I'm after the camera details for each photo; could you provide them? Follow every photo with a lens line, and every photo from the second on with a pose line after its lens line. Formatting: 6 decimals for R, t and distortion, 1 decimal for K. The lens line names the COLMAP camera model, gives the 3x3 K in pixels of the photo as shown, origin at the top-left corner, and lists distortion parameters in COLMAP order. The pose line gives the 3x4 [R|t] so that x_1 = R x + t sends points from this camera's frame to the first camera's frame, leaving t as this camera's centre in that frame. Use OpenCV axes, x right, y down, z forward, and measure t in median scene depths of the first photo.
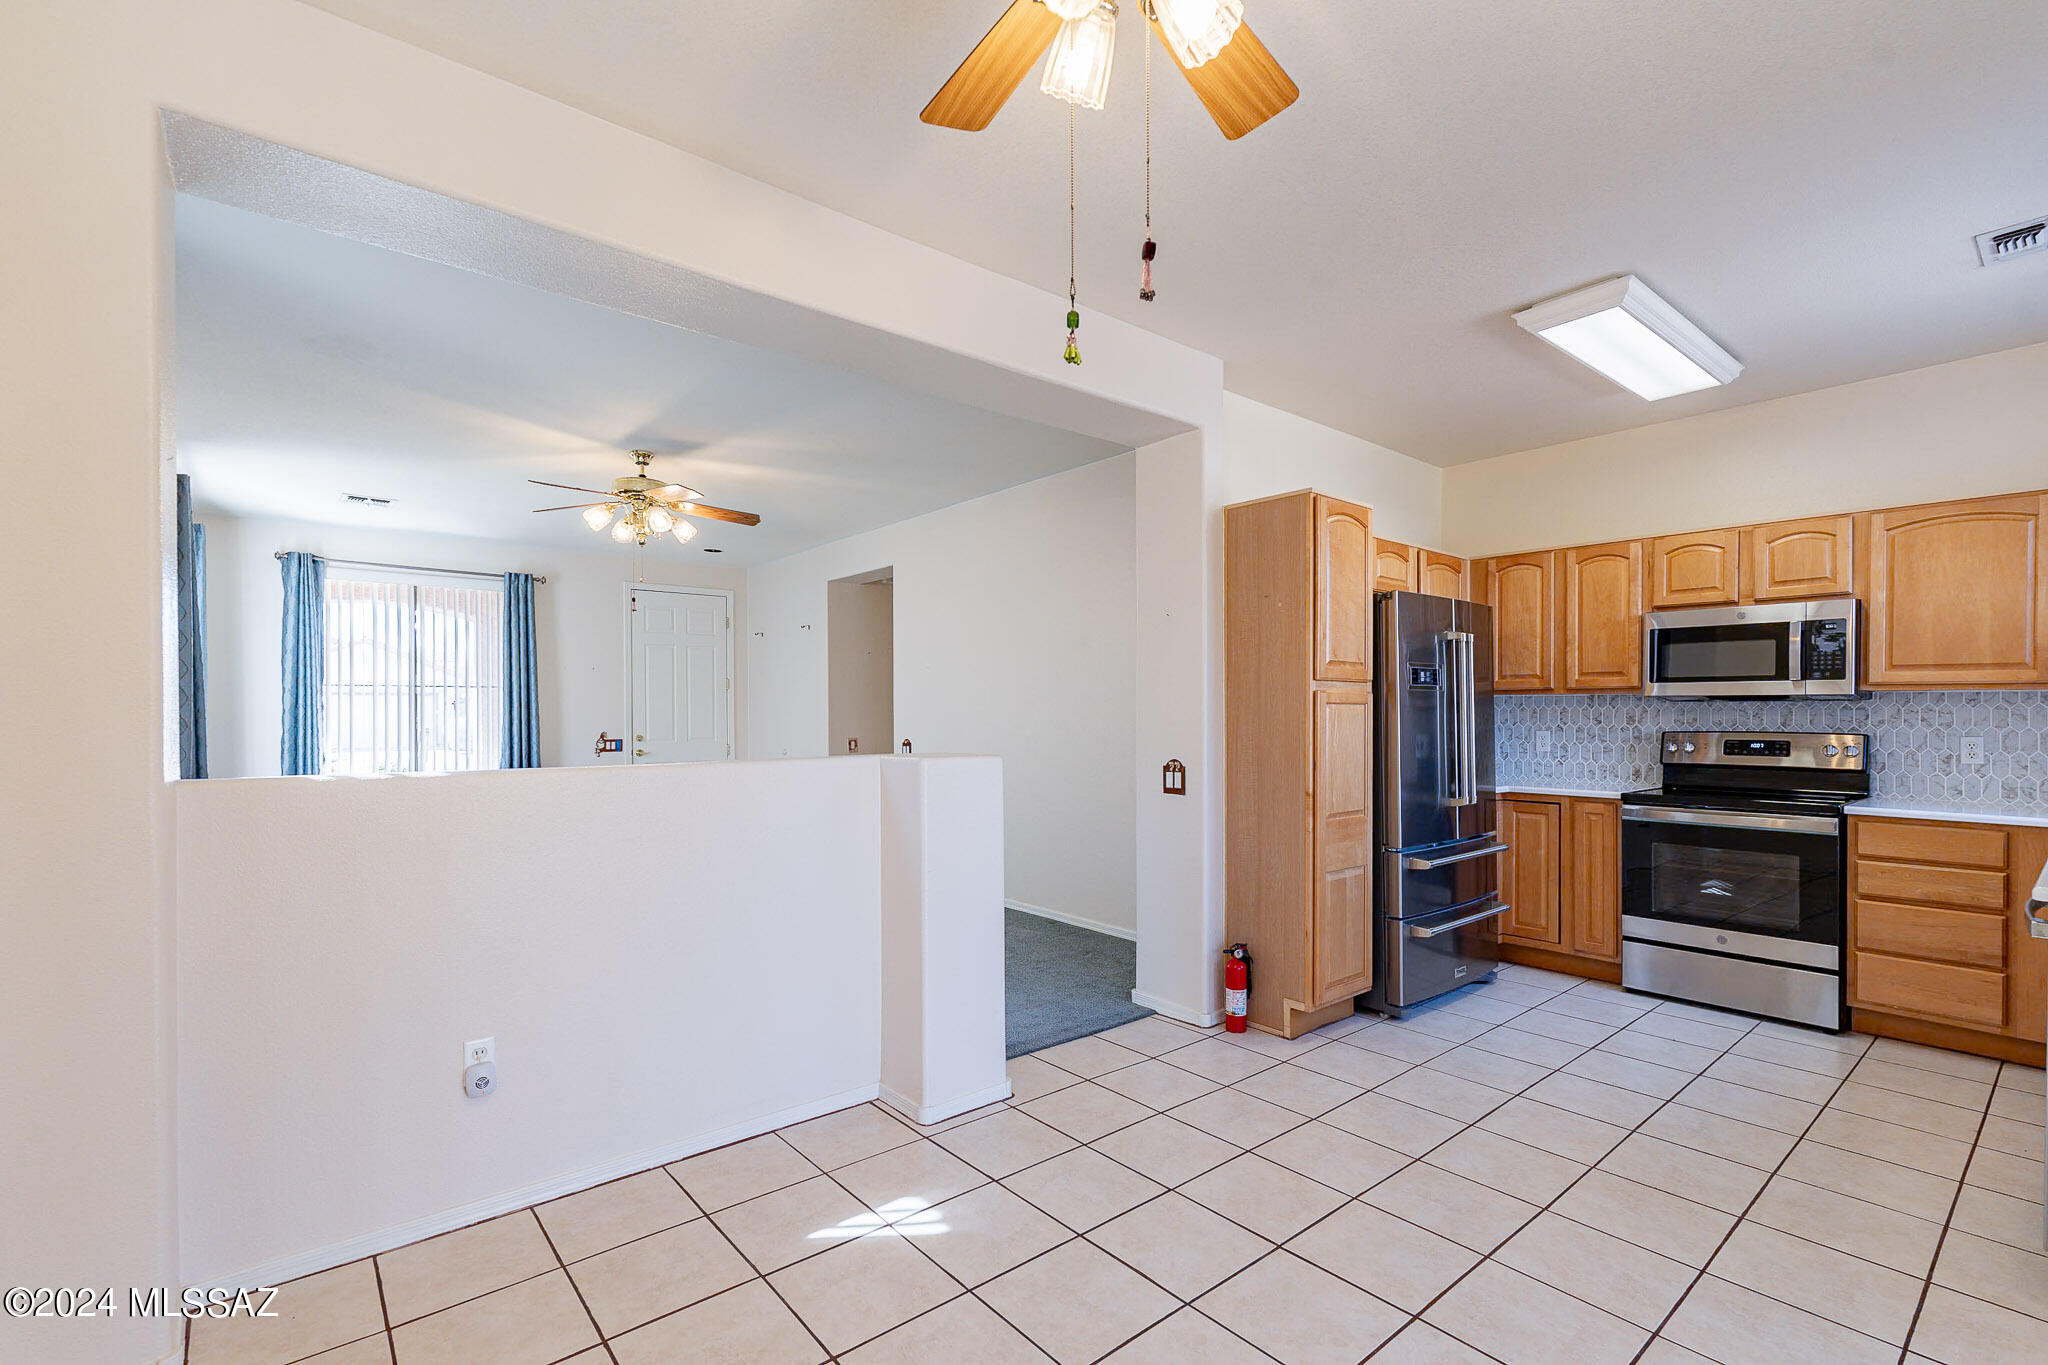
lens RADIAL K [[911.7, 0, 1018.1], [0, 911.7, 714.1], [0, 0, 1]] dist [0.000049, 0.000153]
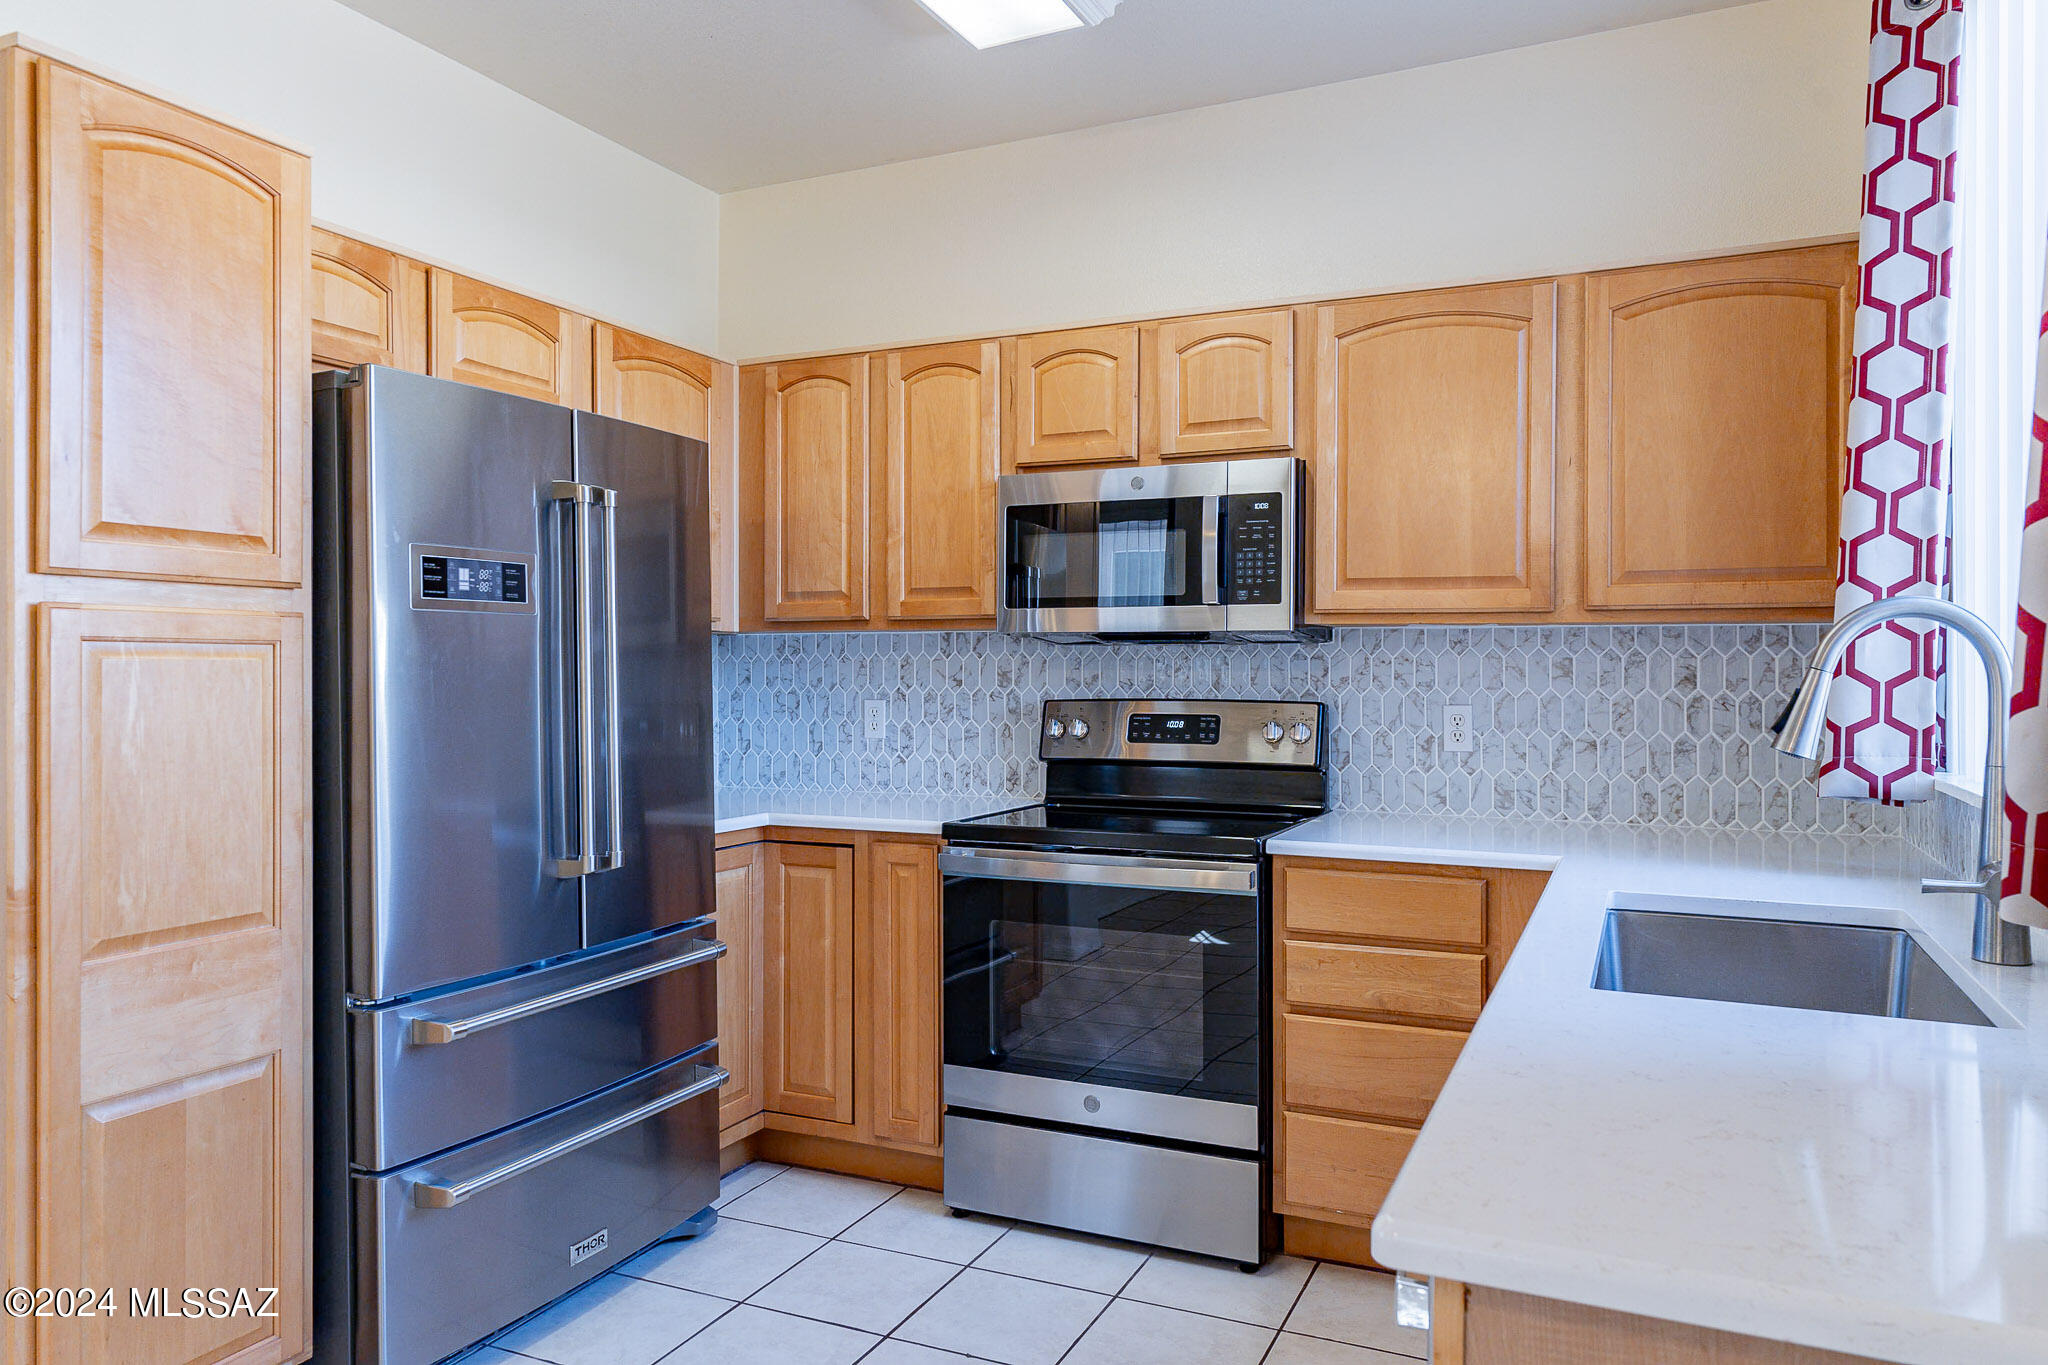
lens RADIAL K [[1368.0, 0, 1021.2], [0, 1368.0, 670.7], [0, 0, 1]] dist [0.000688, 0.000241]
pose [[0.903344, -0.002604, 0.428909, 0.388307], [0.002414, 0.999997, 0.000987, 0.000990], [-0.428910, 0.000144, 0.903347, 0.304432]]
